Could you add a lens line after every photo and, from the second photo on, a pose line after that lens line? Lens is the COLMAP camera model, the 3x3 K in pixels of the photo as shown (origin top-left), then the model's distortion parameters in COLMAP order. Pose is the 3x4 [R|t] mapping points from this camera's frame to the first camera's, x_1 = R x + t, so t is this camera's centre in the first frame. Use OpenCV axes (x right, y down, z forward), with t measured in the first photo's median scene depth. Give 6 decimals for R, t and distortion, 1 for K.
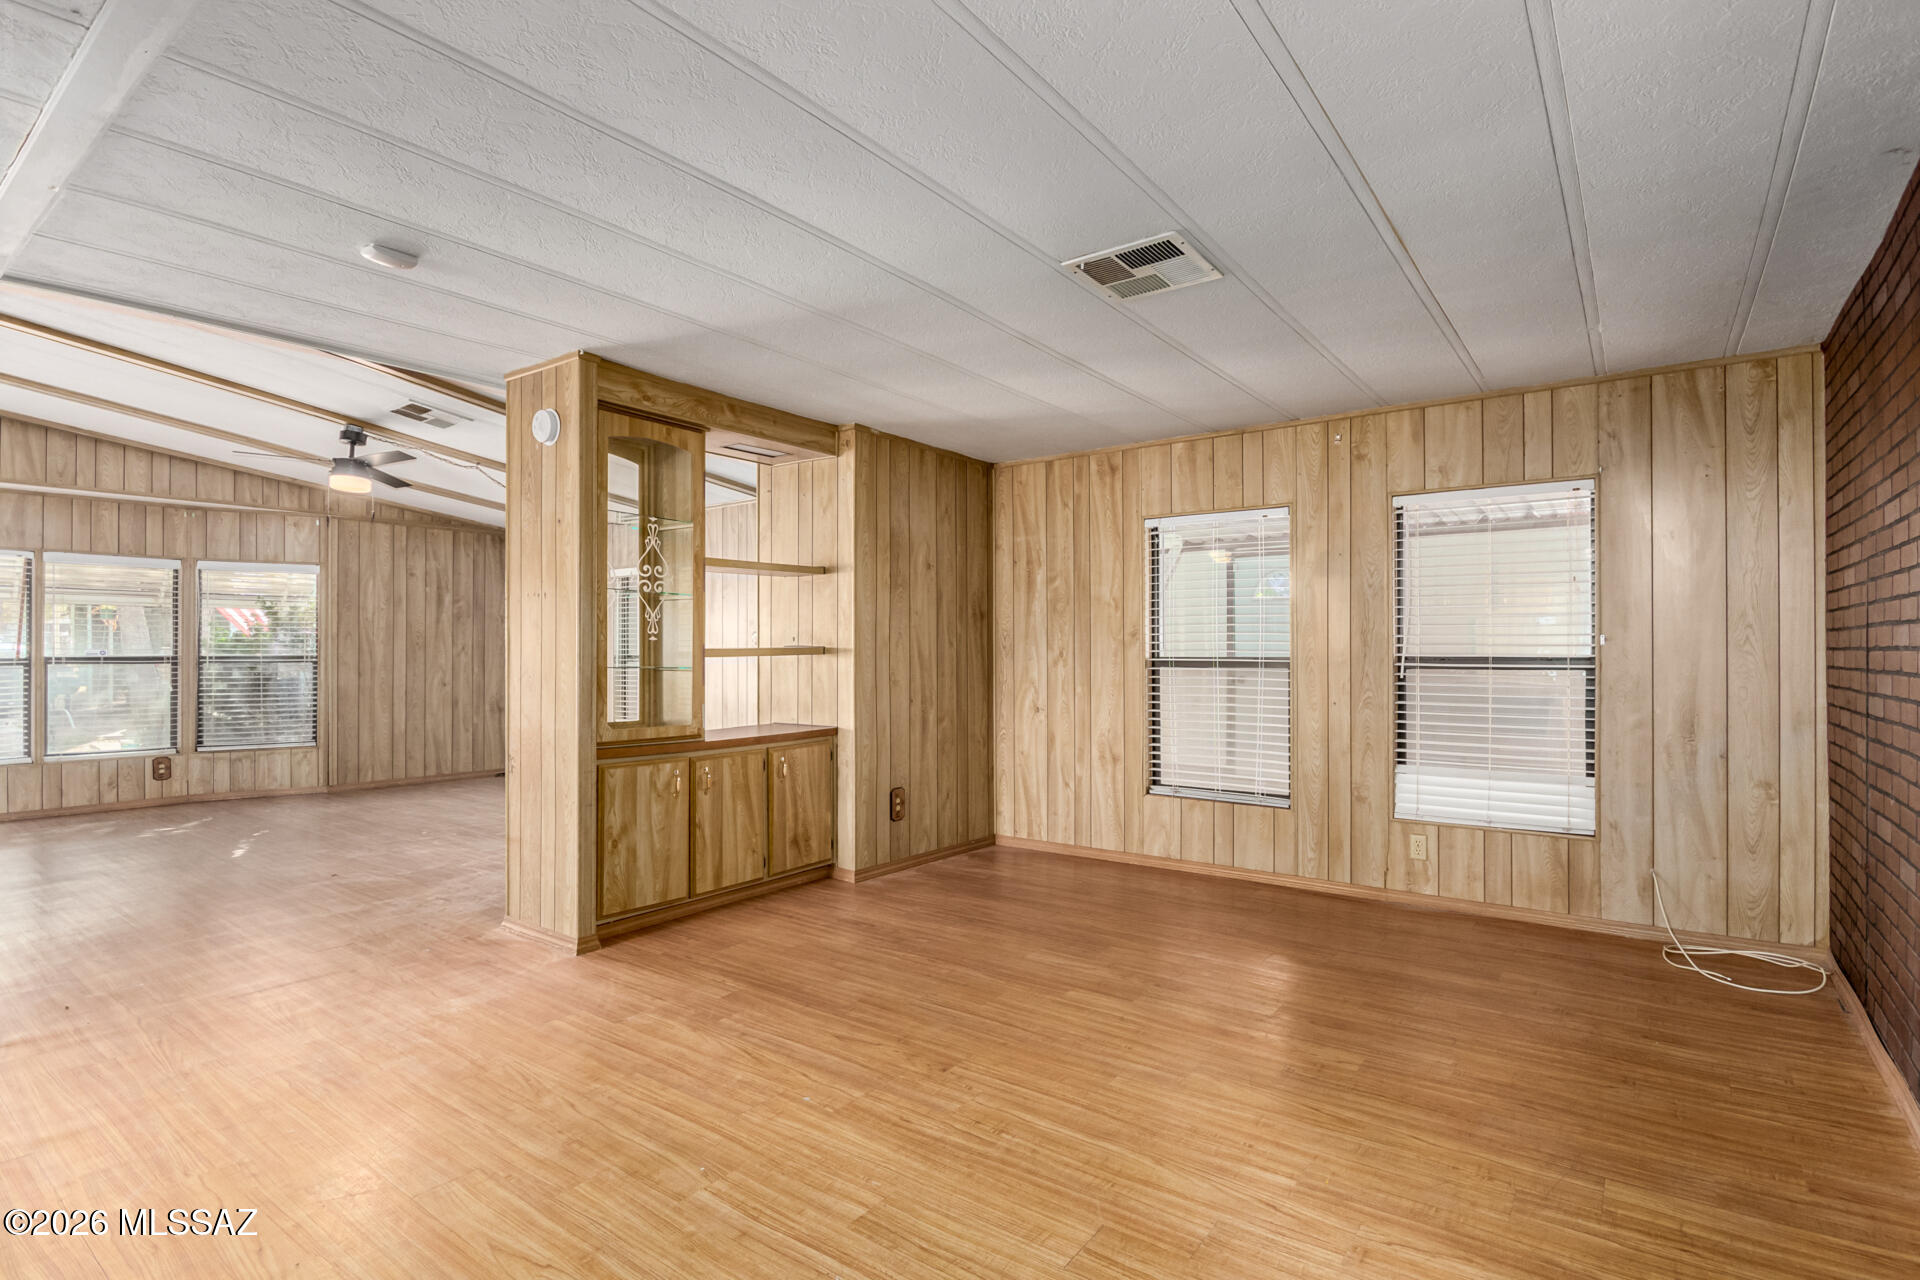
lens RADIAL K [[922.2, 0, 960.0], [0, 922.2, 640.0], [0, 0, 1]] dist [-0.010867, -0.000256]
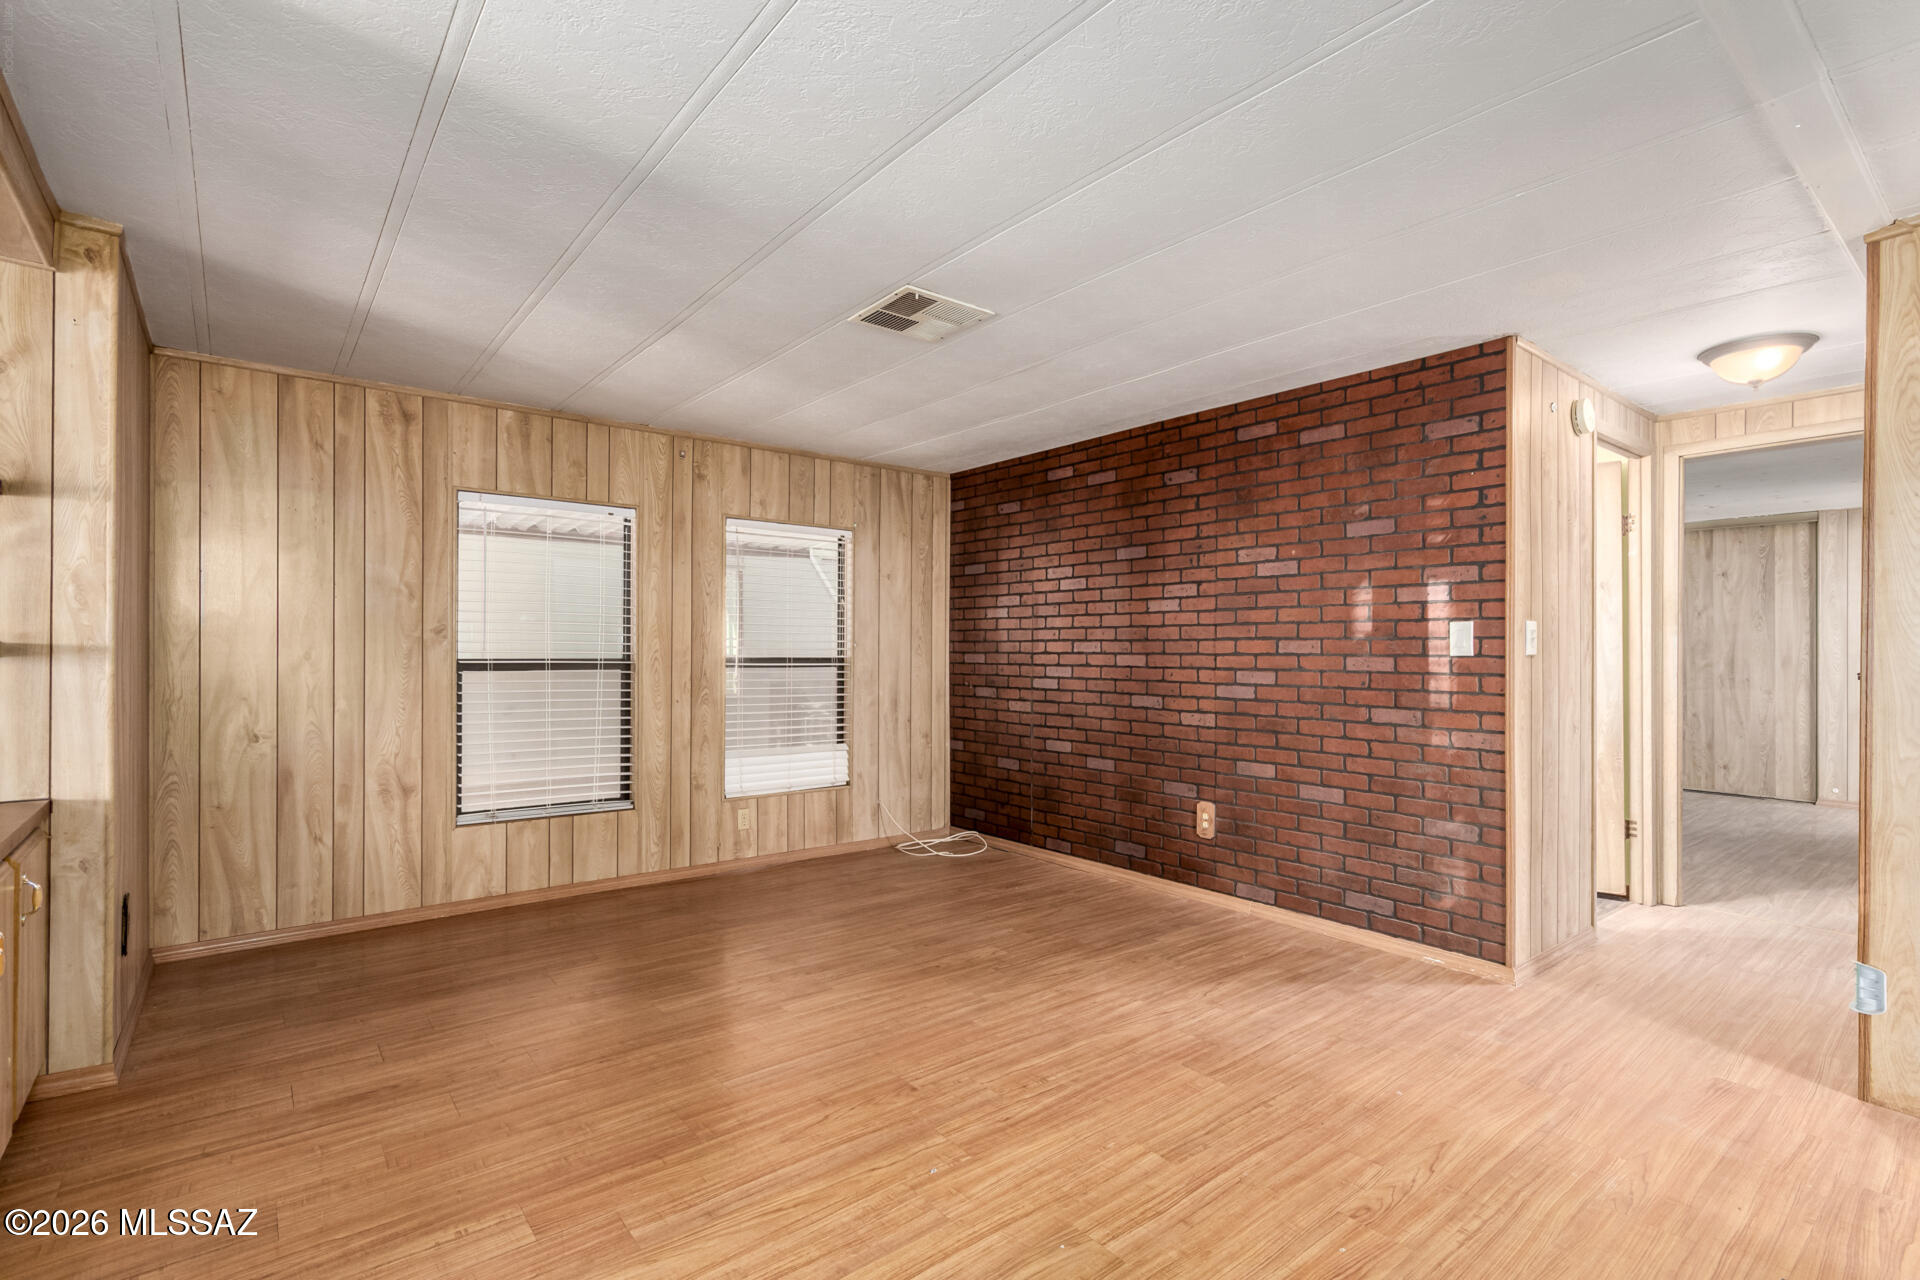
lens RADIAL K [[924.9, 0, 960.0], [0, 924.9, 640.0], [0, 0, 1]] dist [0.000134, 0.000020]
pose [[0.241126, 0.013971, 0.970393, -0.662017], [-0.015513, 0.999824, -0.010540, 0.004338], [-0.970370, -0.012512, 0.241300, 0.503500]]
